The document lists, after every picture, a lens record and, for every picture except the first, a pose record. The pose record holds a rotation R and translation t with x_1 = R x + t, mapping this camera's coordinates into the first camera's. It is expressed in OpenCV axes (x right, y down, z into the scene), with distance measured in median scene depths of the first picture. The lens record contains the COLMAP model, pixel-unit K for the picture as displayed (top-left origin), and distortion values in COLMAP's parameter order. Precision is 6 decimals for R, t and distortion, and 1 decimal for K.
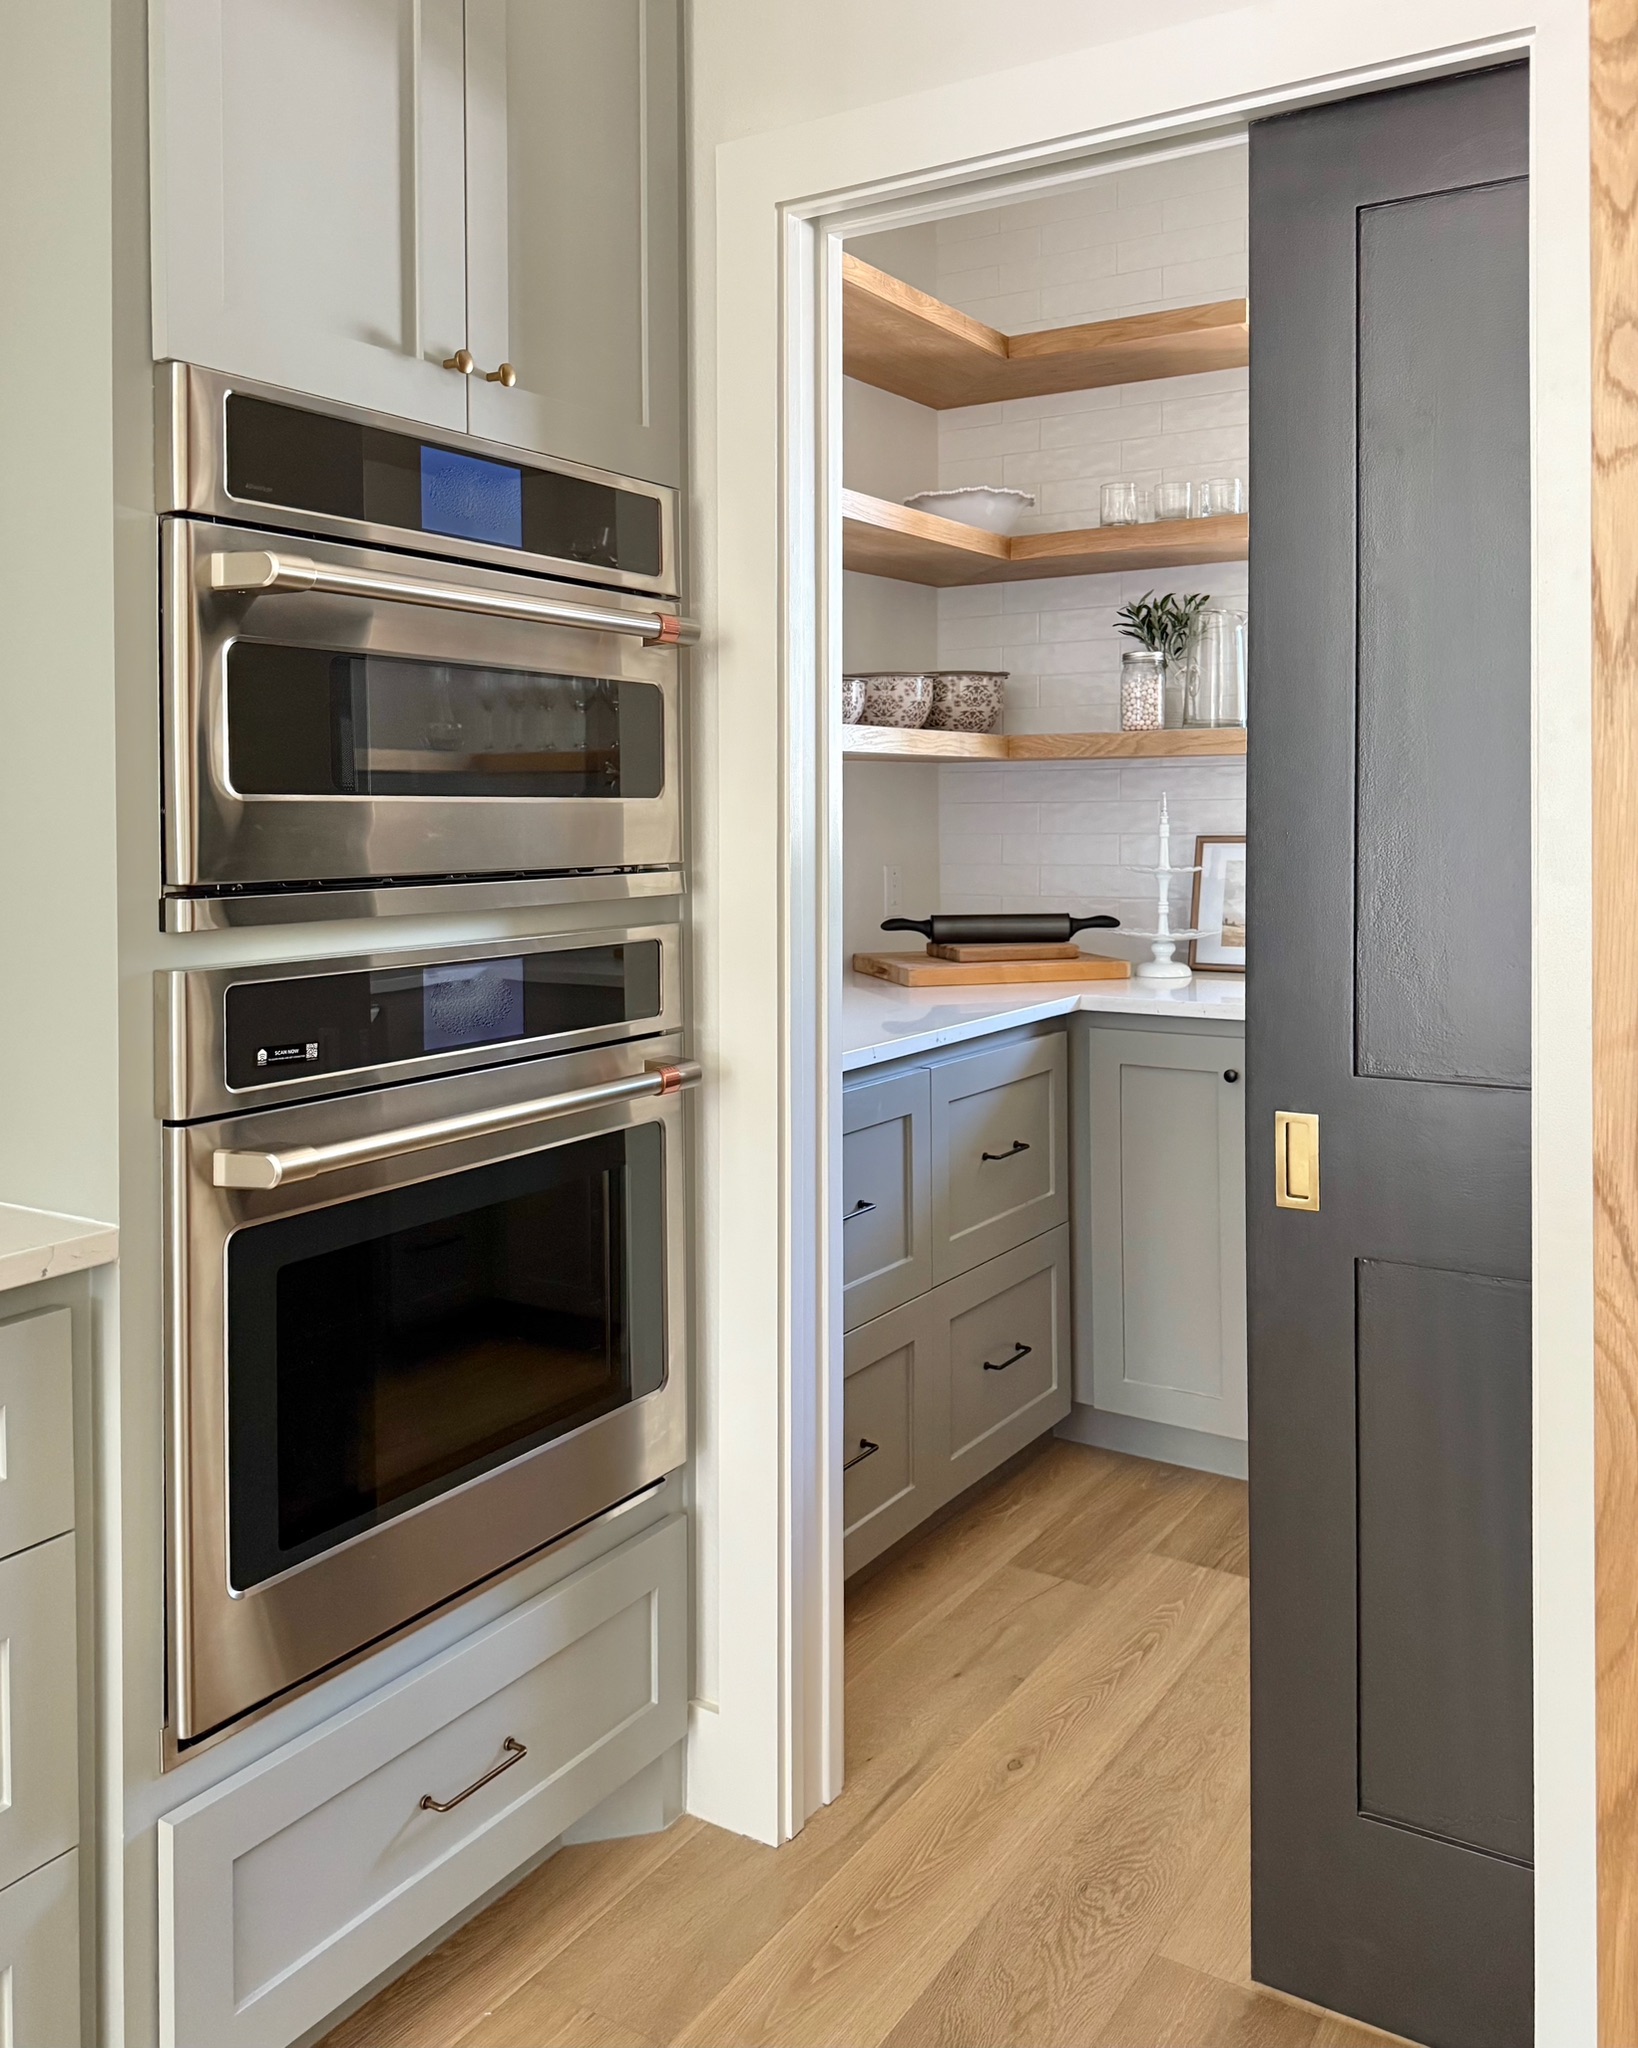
lens RADIAL K [[1679.3, 0, 784.1], [0, 1679.3, 839.5], [0, 0, 1]] dist [0.050054, -0.032438]
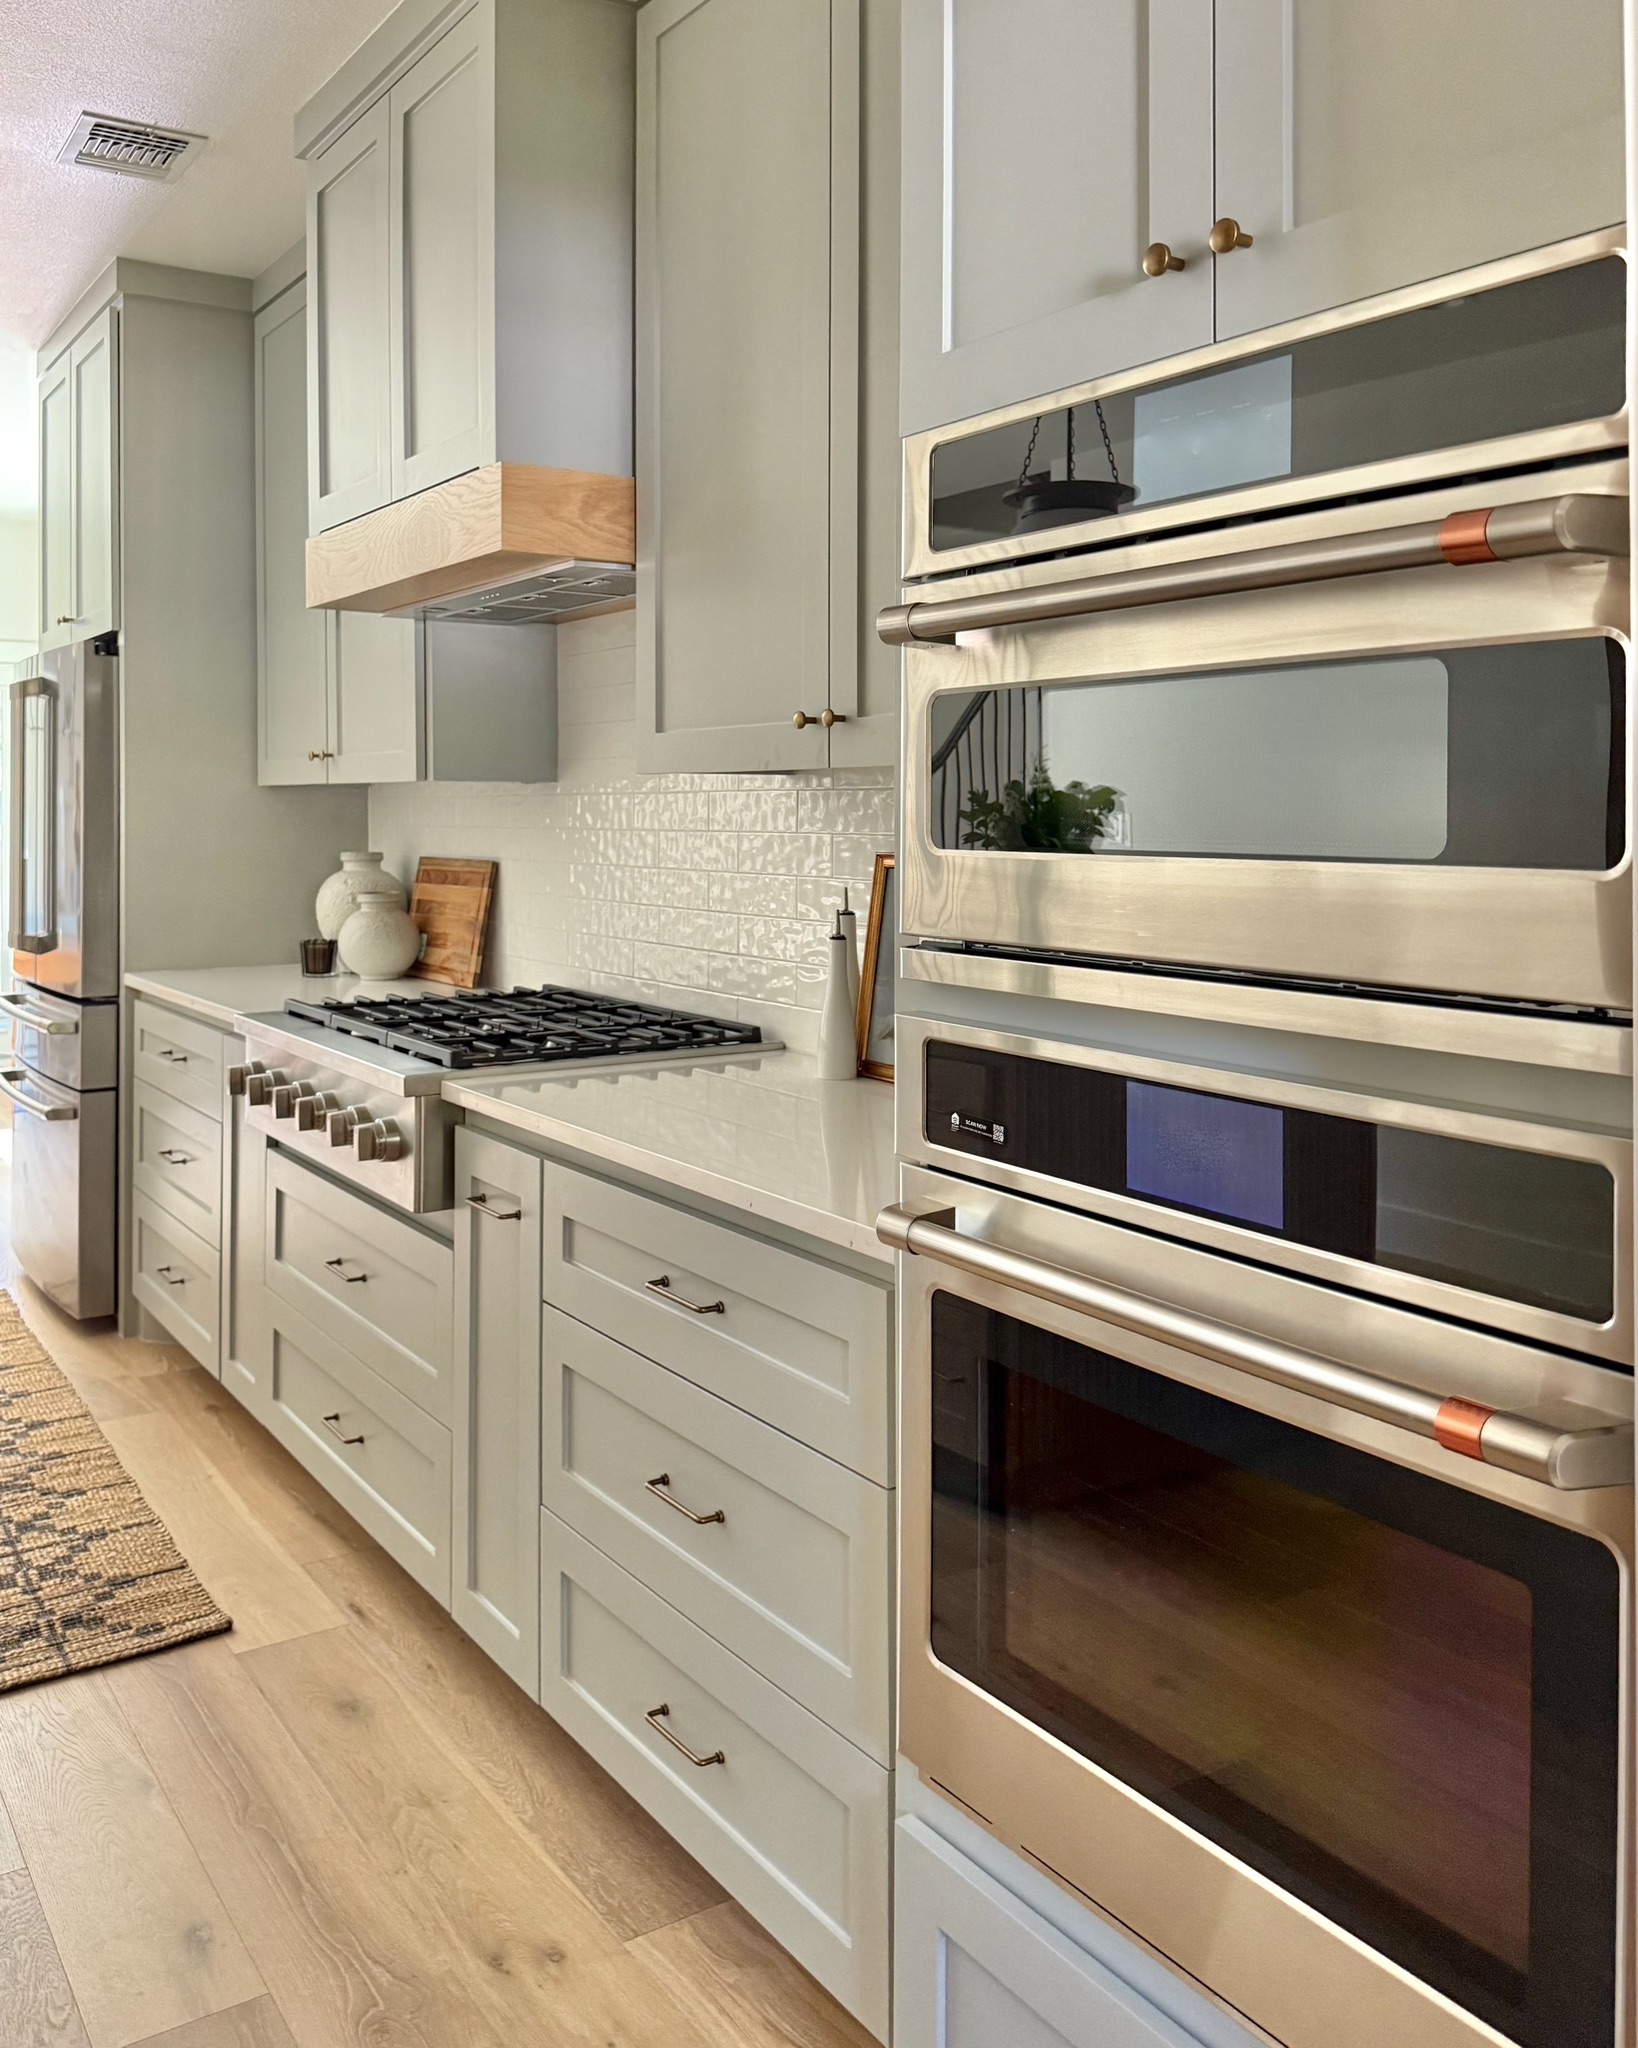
lens RADIAL K [[1679.3, 0, 706.2], [0, 1679.3, 815.6], [0, 0, 1]] dist [0.050054, -0.032438]
pose [[-0.421461, 0.008271, -0.906809, 0.397657], [-0.013942, 0.999781, 0.015599, -0.037861], [0.906739, 0.019217, -0.421254, 0.807798]]
